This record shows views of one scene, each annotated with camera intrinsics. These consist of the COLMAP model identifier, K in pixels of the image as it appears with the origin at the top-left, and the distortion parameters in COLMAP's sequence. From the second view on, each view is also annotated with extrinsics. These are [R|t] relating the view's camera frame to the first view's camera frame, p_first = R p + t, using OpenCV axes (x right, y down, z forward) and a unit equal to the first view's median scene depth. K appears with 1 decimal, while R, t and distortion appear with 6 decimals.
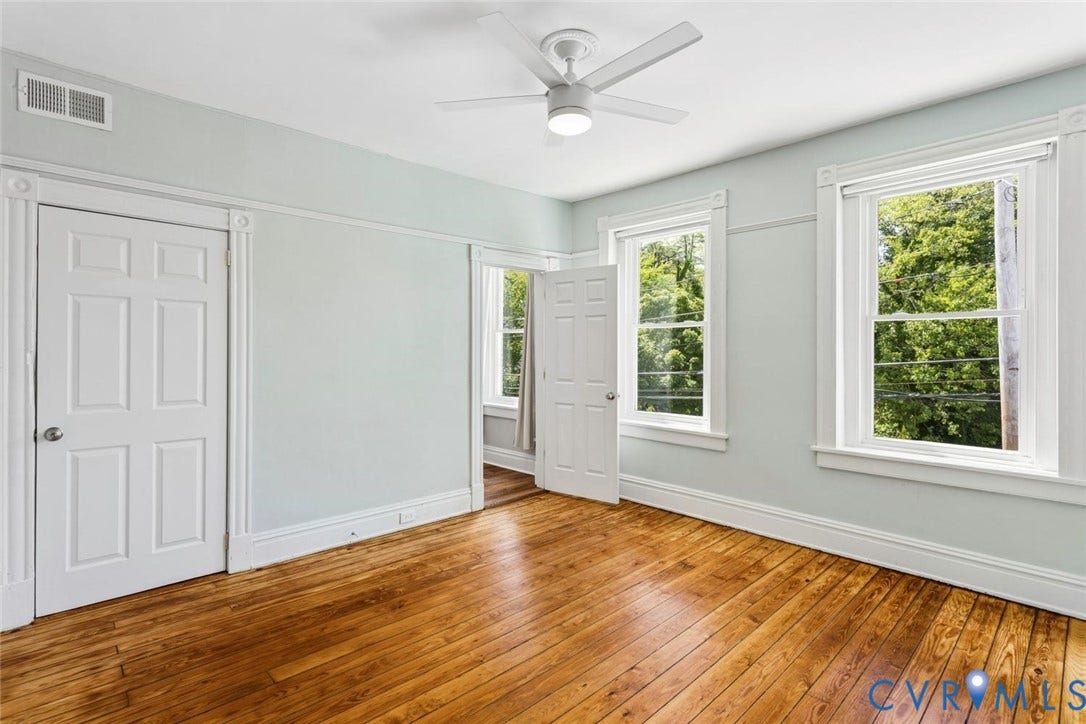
lens RADIAL K [[514.1, 0, 531.2], [0, 514.1, 350.8], [0, 0, 1]] dist [0.000677, 0.000652]
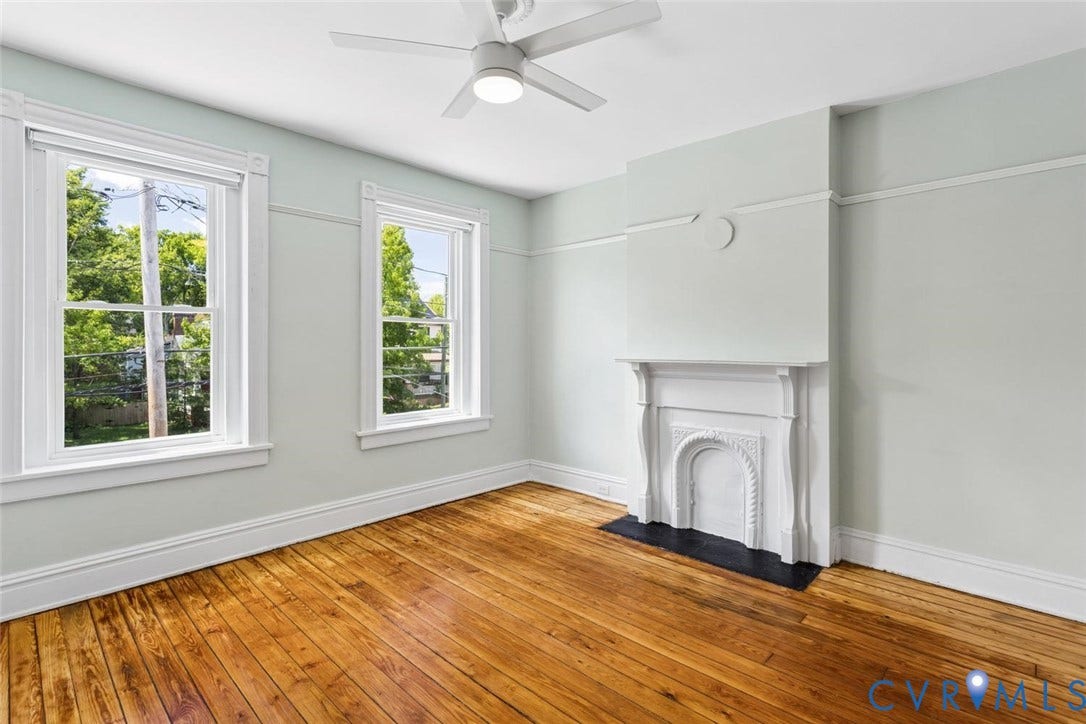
lens RADIAL K [[514.1, 0, 531.2], [0, 514.1, 350.8], [0, 0, 1]] dist [0.000677, 0.000652]
pose [[-0.045650, -0.011225, 0.998894, -0.563702], [0.005043, 0.999922, 0.011467, 0.000844], [-0.998945, 0.005561, -0.045590, 0.690265]]
